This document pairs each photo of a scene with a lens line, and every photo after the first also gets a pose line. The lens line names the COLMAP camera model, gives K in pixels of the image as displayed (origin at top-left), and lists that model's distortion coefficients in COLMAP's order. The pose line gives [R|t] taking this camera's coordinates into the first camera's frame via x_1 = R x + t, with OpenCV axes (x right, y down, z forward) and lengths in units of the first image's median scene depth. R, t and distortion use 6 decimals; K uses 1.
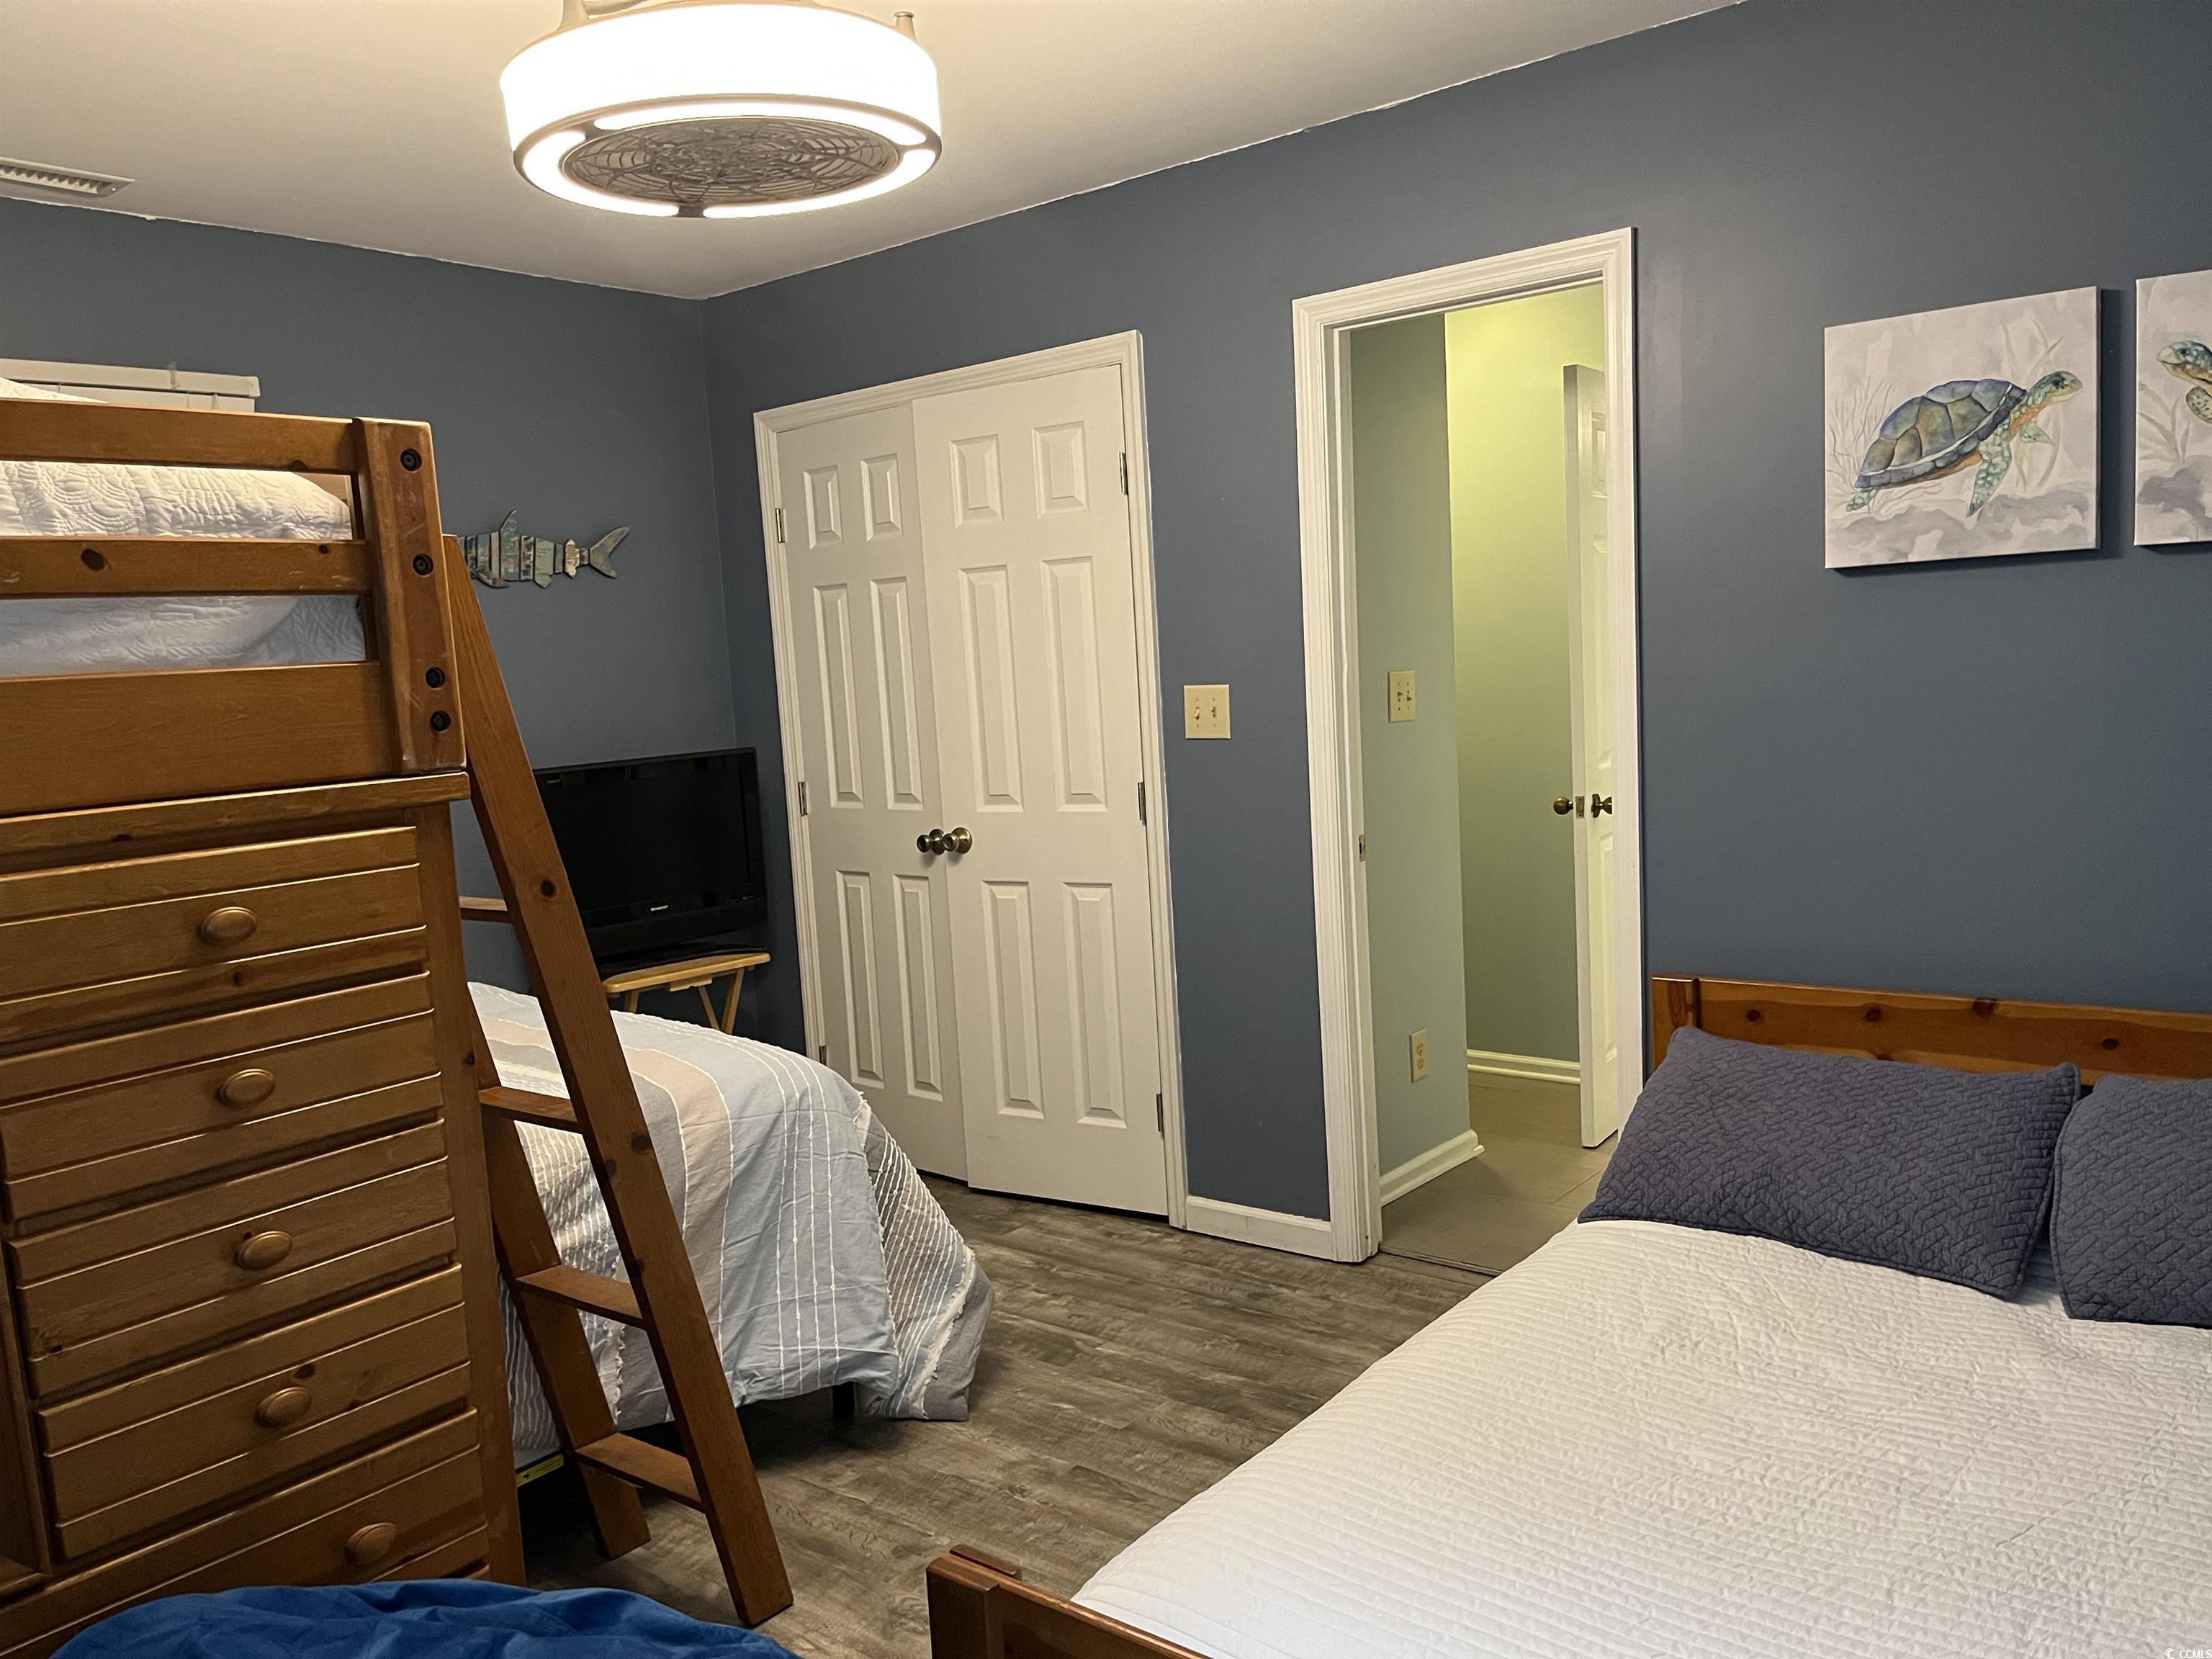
lens RADIAL K [[1683.2, 0, 1112.4], [0, 1683.2, 836.9], [0, 0, 1]] dist [0.069609, -0.093294]
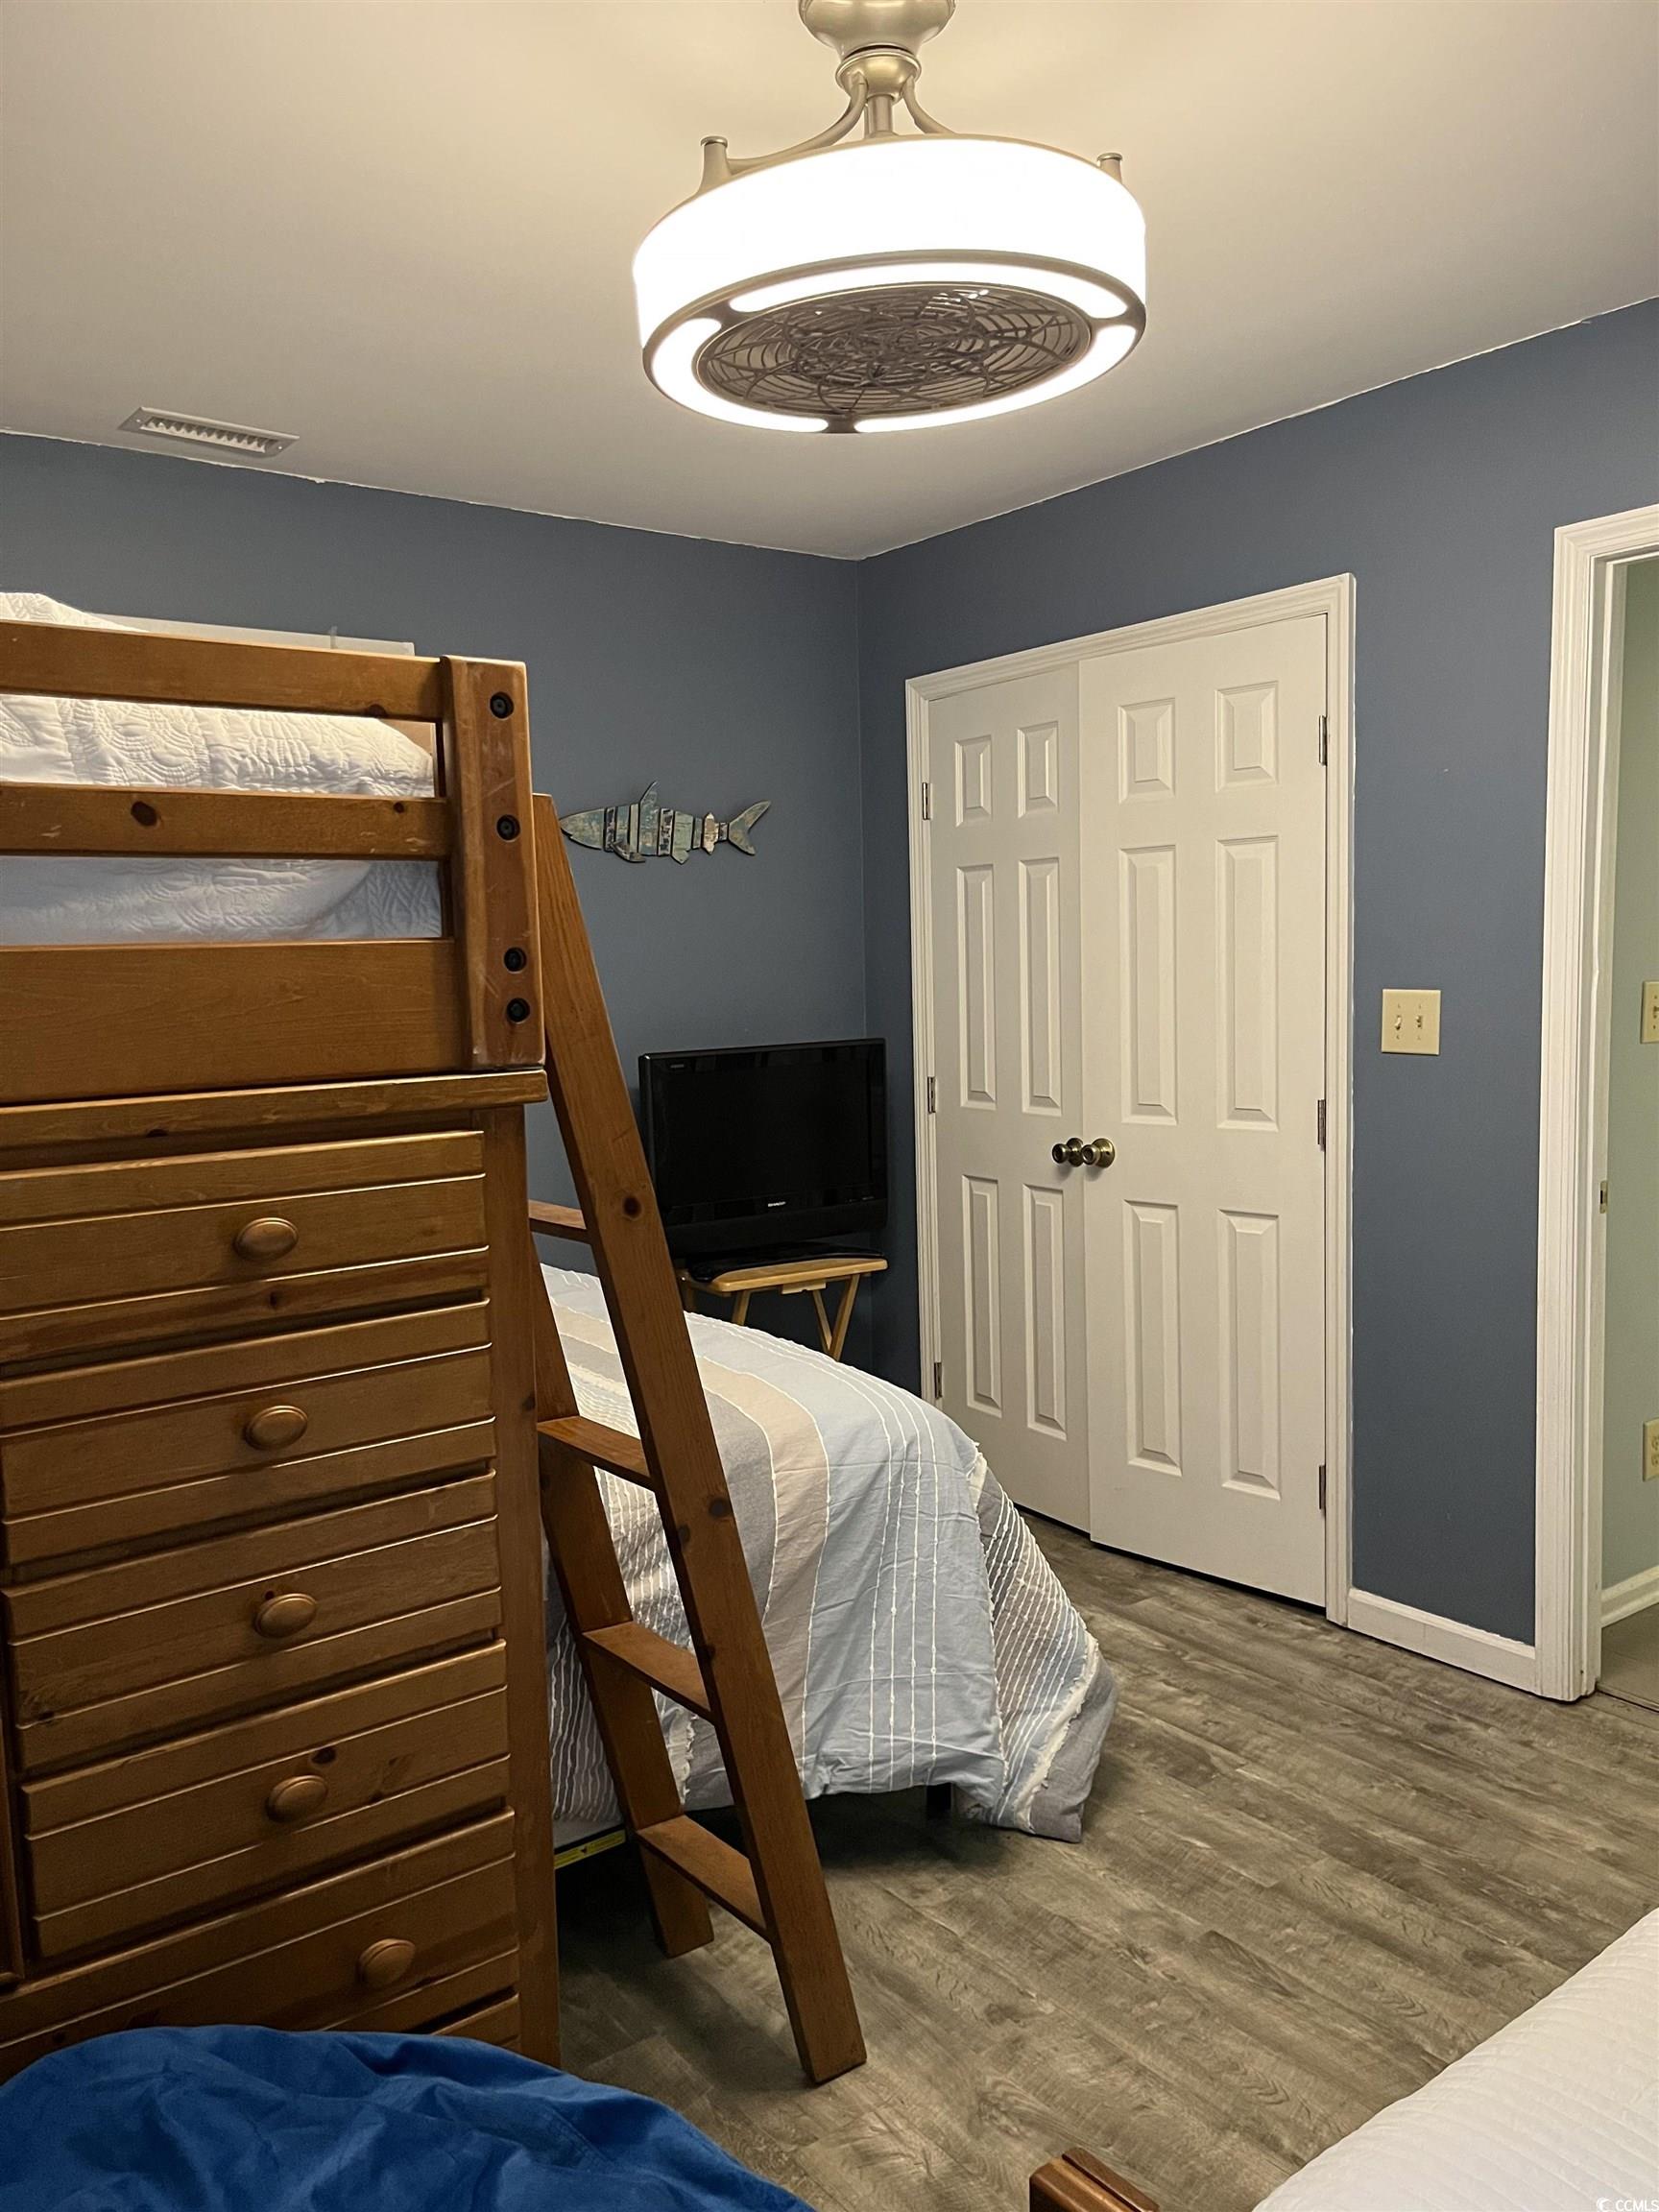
lens RADIAL K [[1683.2, 0, 812.8], [0, 1683.2, 1101.1], [0, 0, 1]] dist [0.069609, -0.093294]
pose [[0.966437, 0.054871, -0.250976, -0.027368], [-0.057923, 0.998310, -0.004787, -0.021311], [0.250290, 0.019163, 0.967981, 0.168177]]
